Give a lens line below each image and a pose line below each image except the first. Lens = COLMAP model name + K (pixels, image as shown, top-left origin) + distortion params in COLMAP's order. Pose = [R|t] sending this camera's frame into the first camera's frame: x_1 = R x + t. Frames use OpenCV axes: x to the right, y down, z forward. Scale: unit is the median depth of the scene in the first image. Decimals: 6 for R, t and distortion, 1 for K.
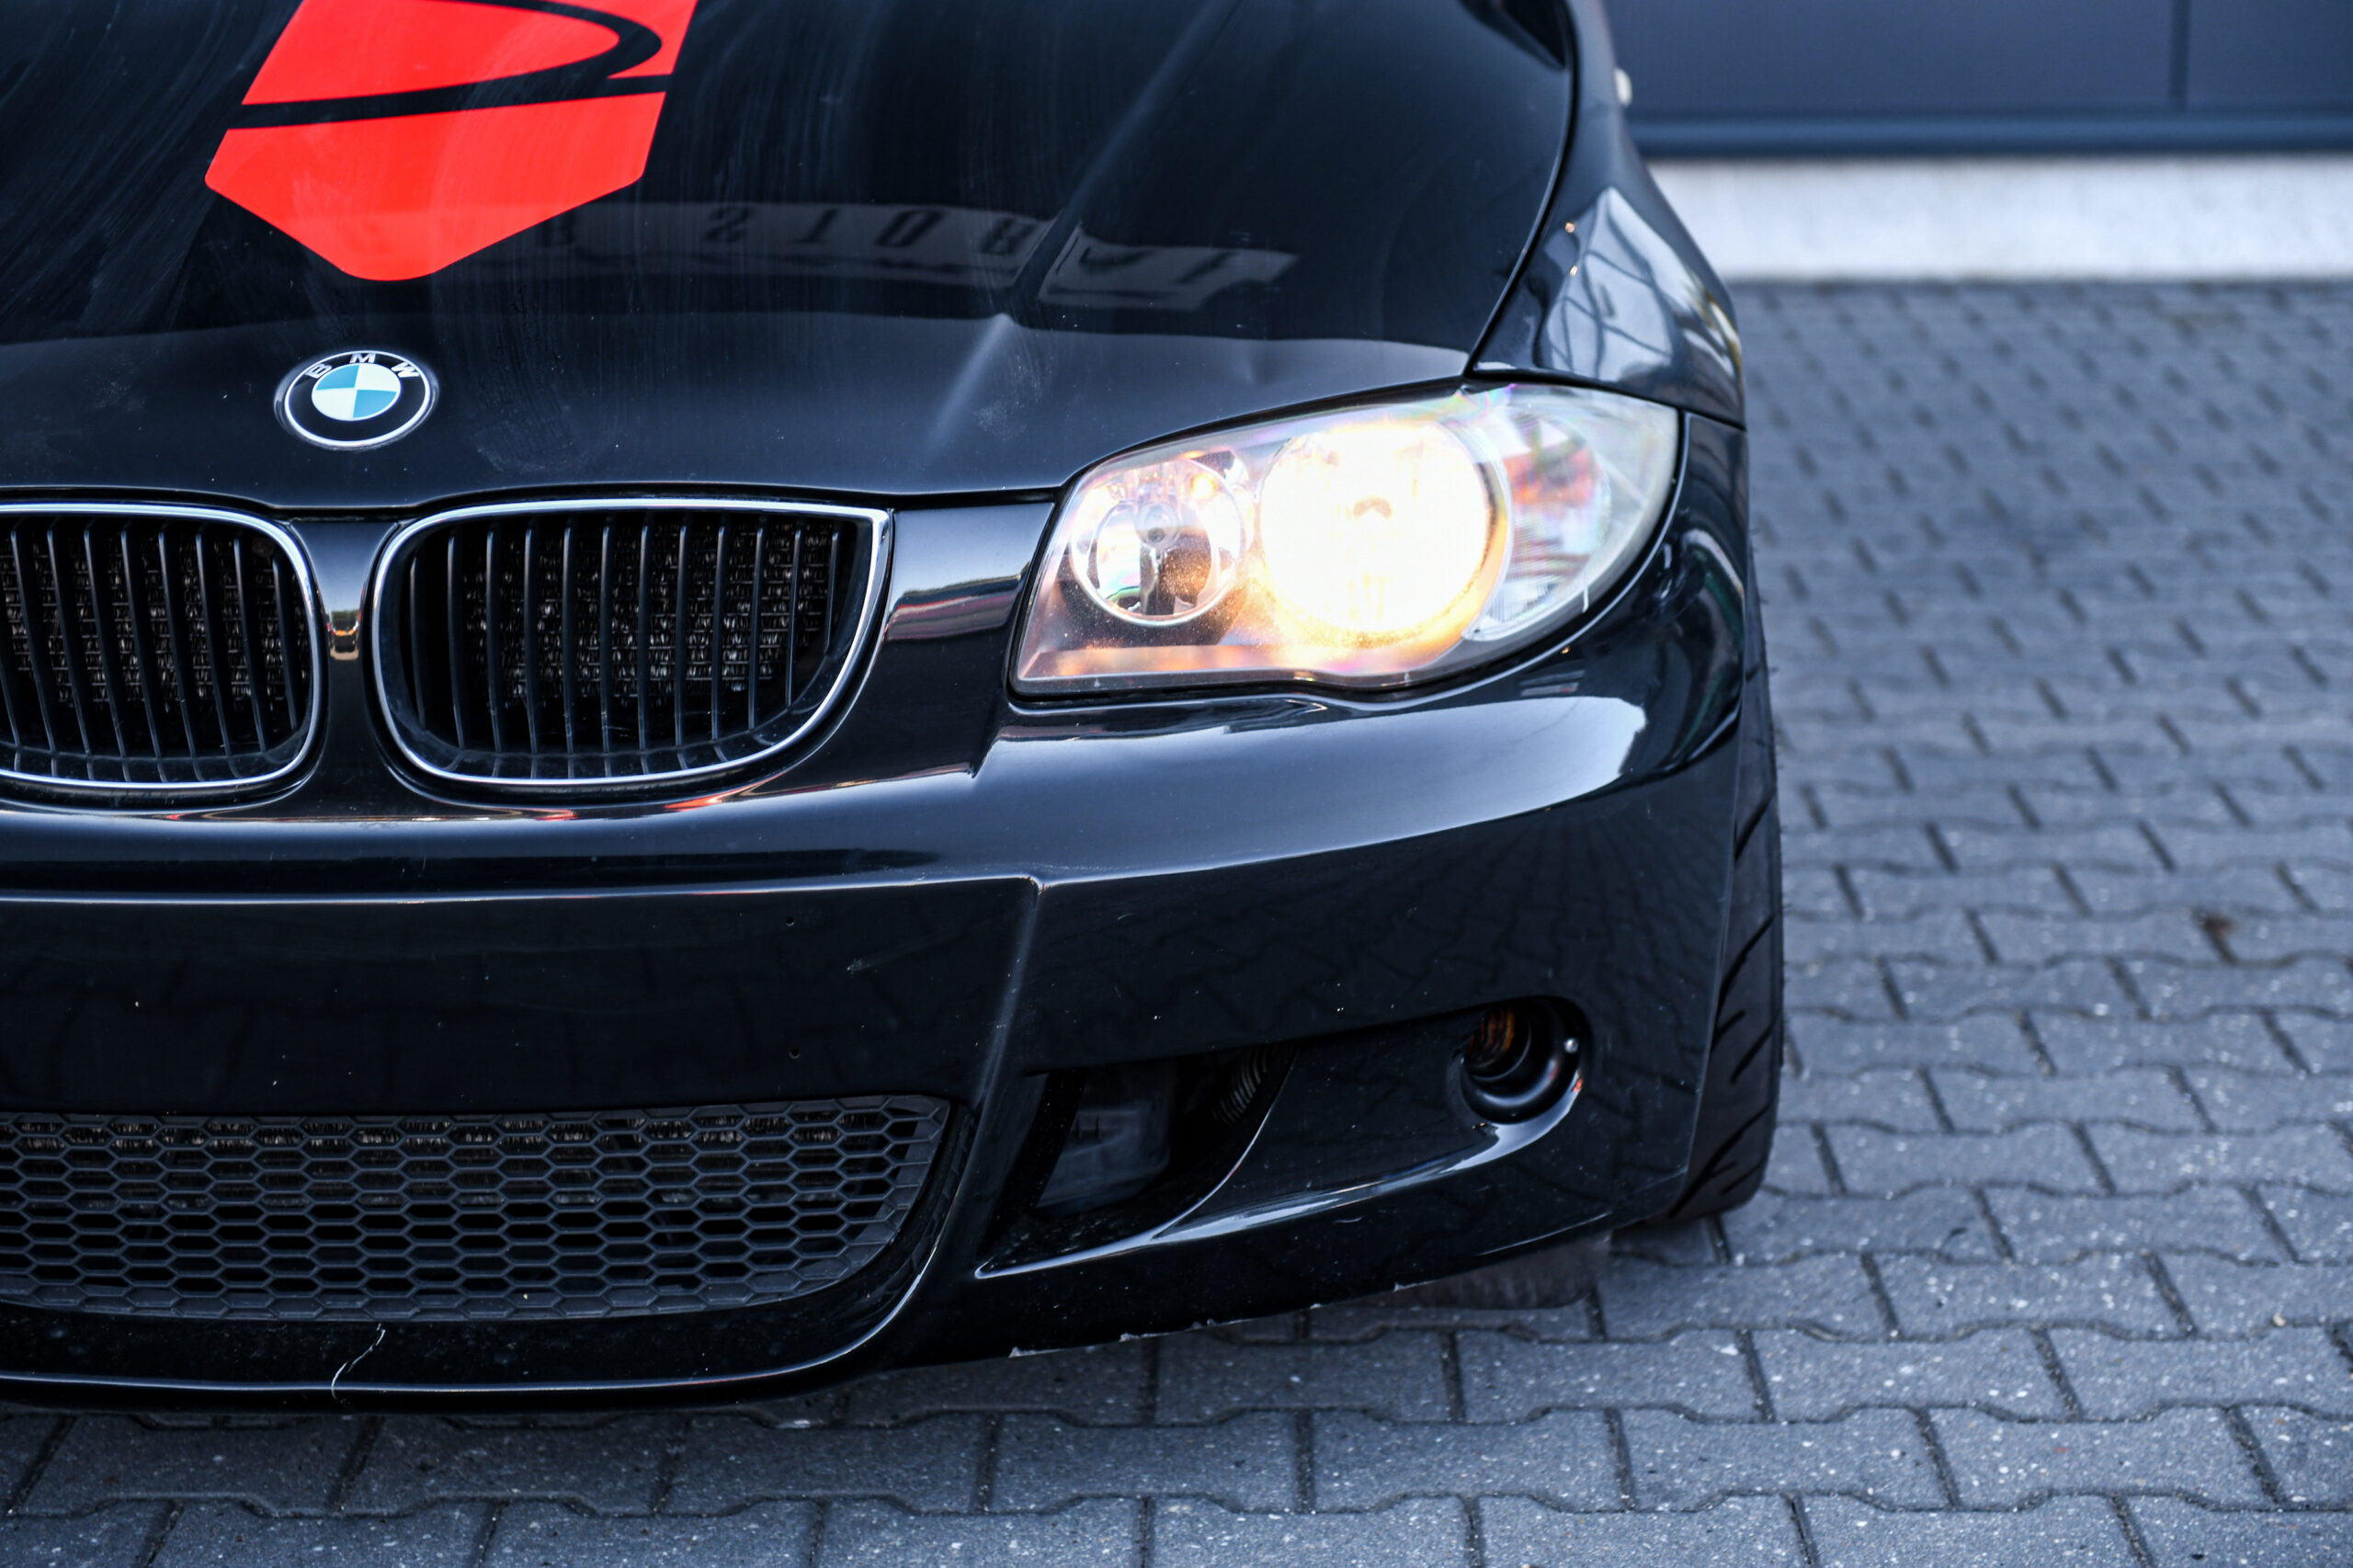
lens RADIAL K [[4650.8, 0, 1182.4], [0, 4650.8, 785.3], [0, 0, 1]] dist [0.011372, 0.000000]
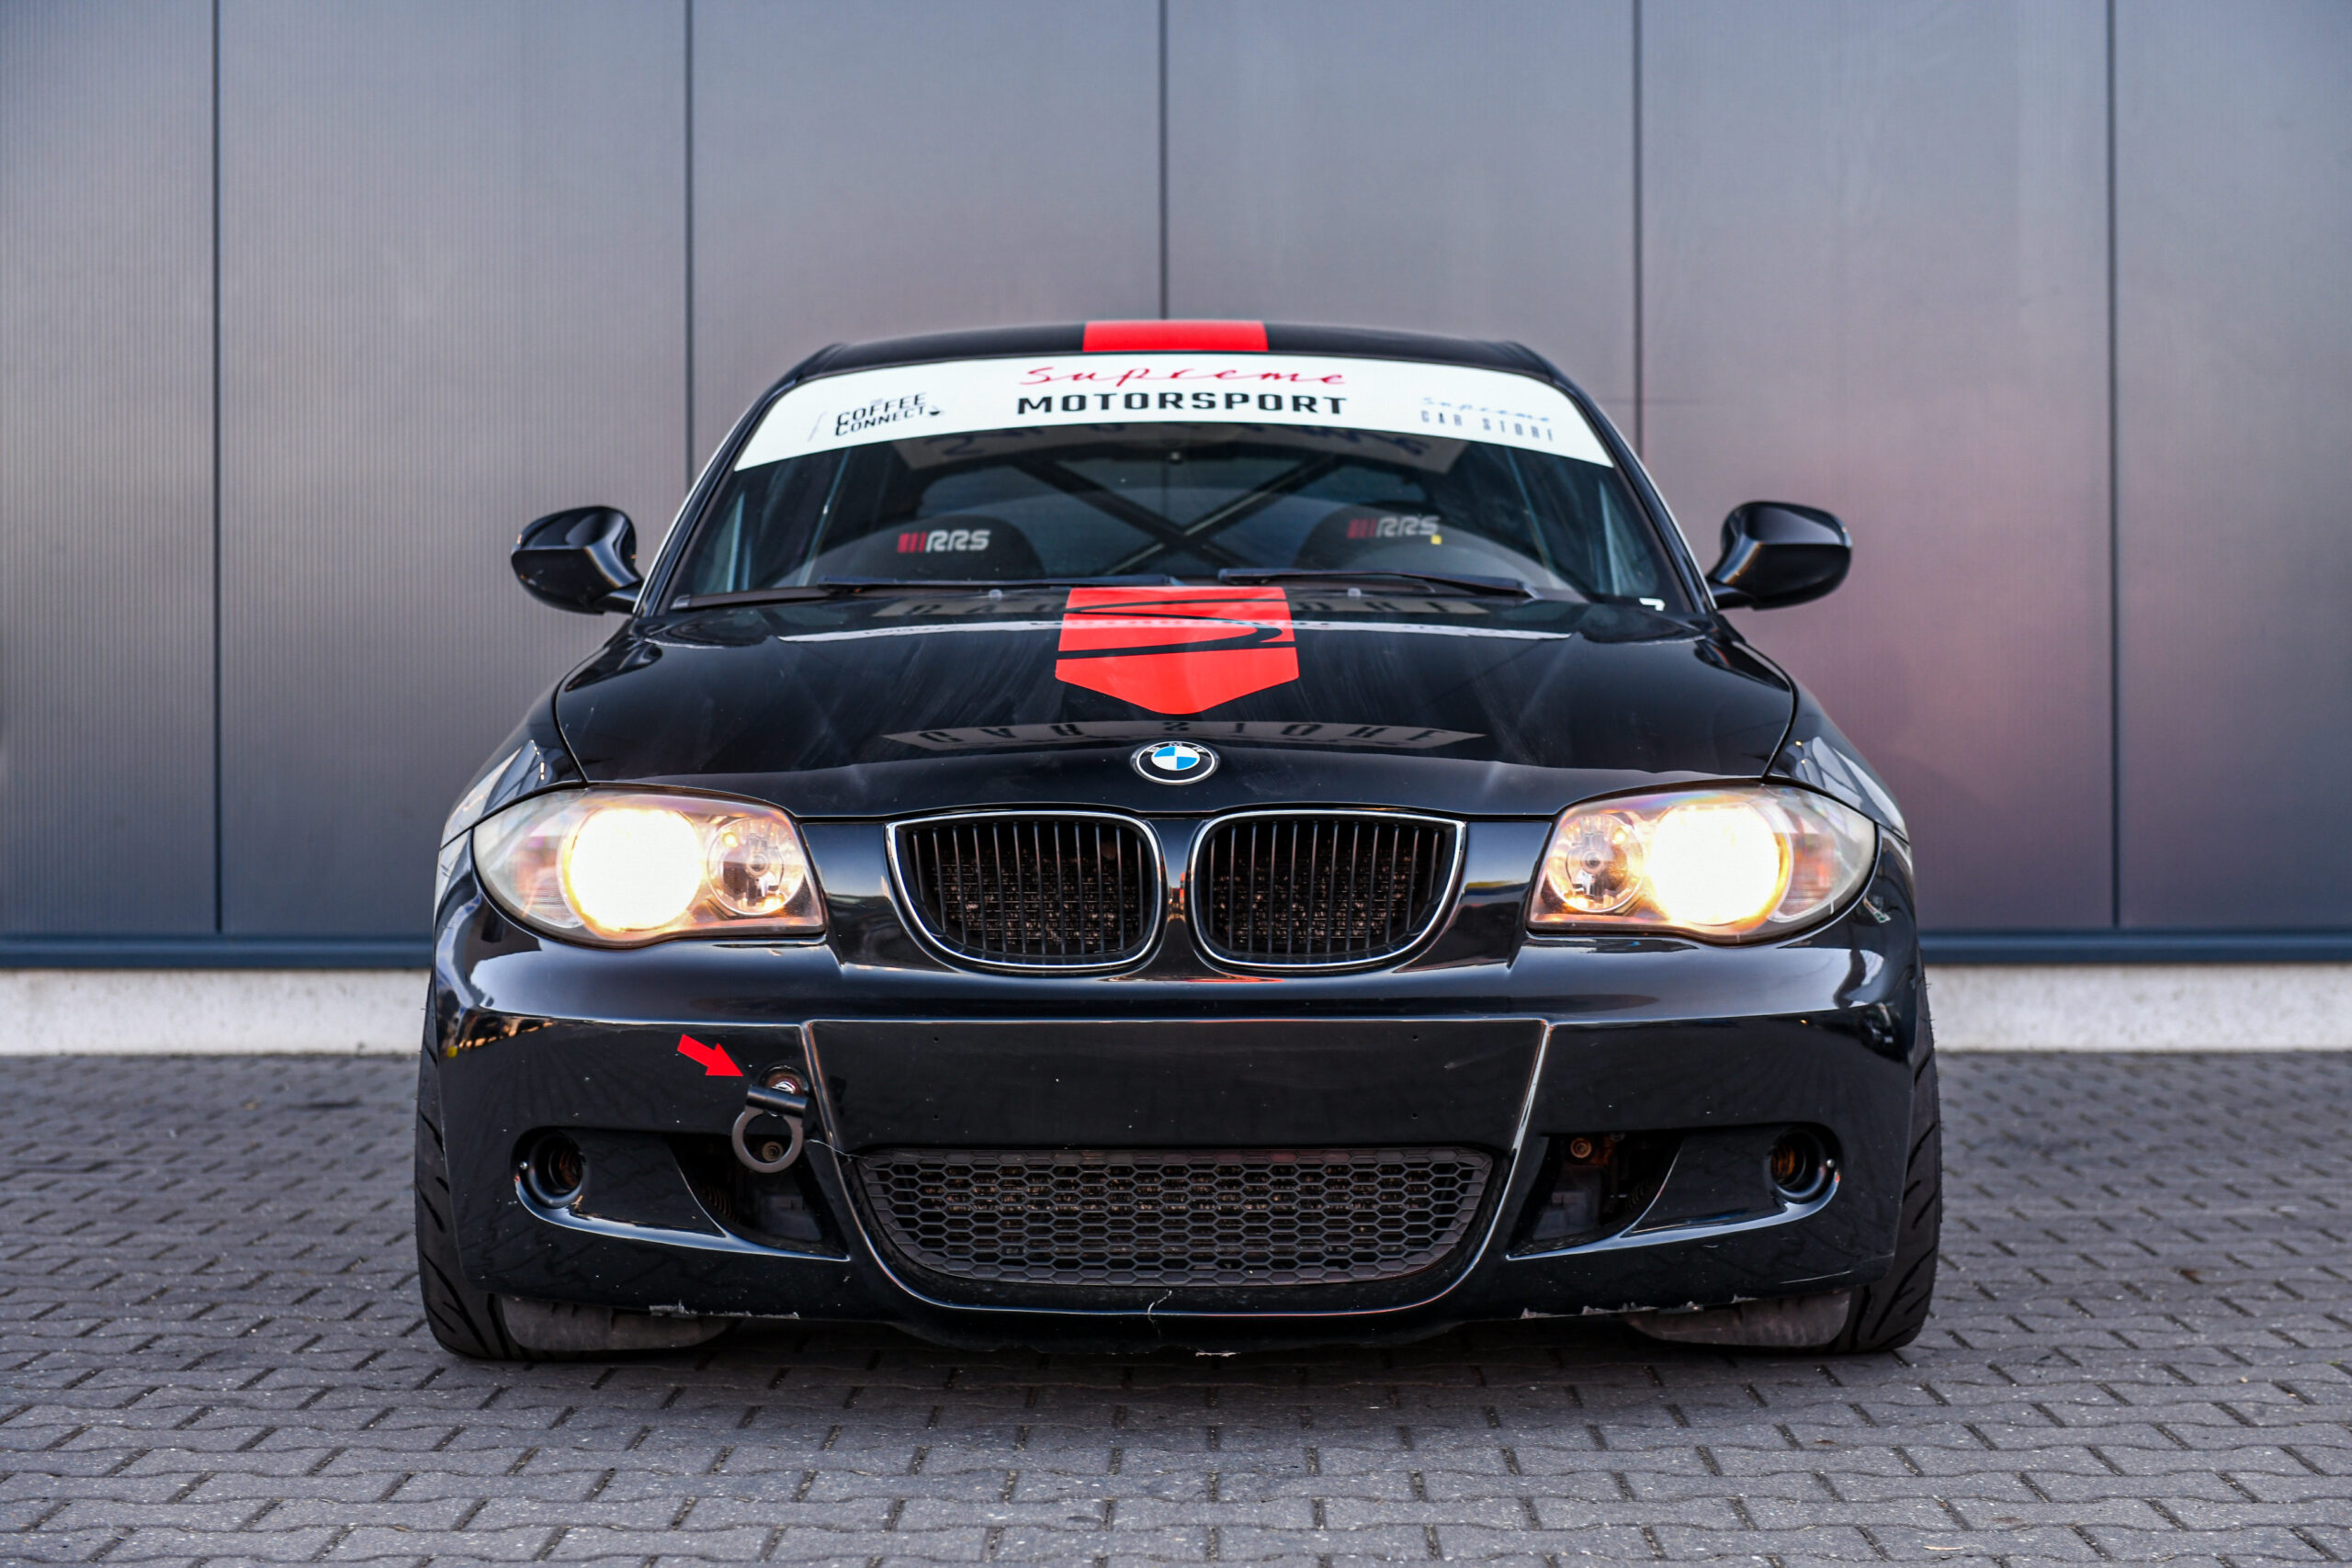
lens RADIAL K [[4148.5, 0, 1168.3], [0, 4148.5, 777.3], [0, 0, 1]] dist [-0.026180, 0.000000]
pose [[0.999955, 0.003690, -0.008742, -0.139080], [-0.005679, 0.970801, -0.239819, 0.266084], [0.007602, 0.239858, 0.970778, -0.499442]]
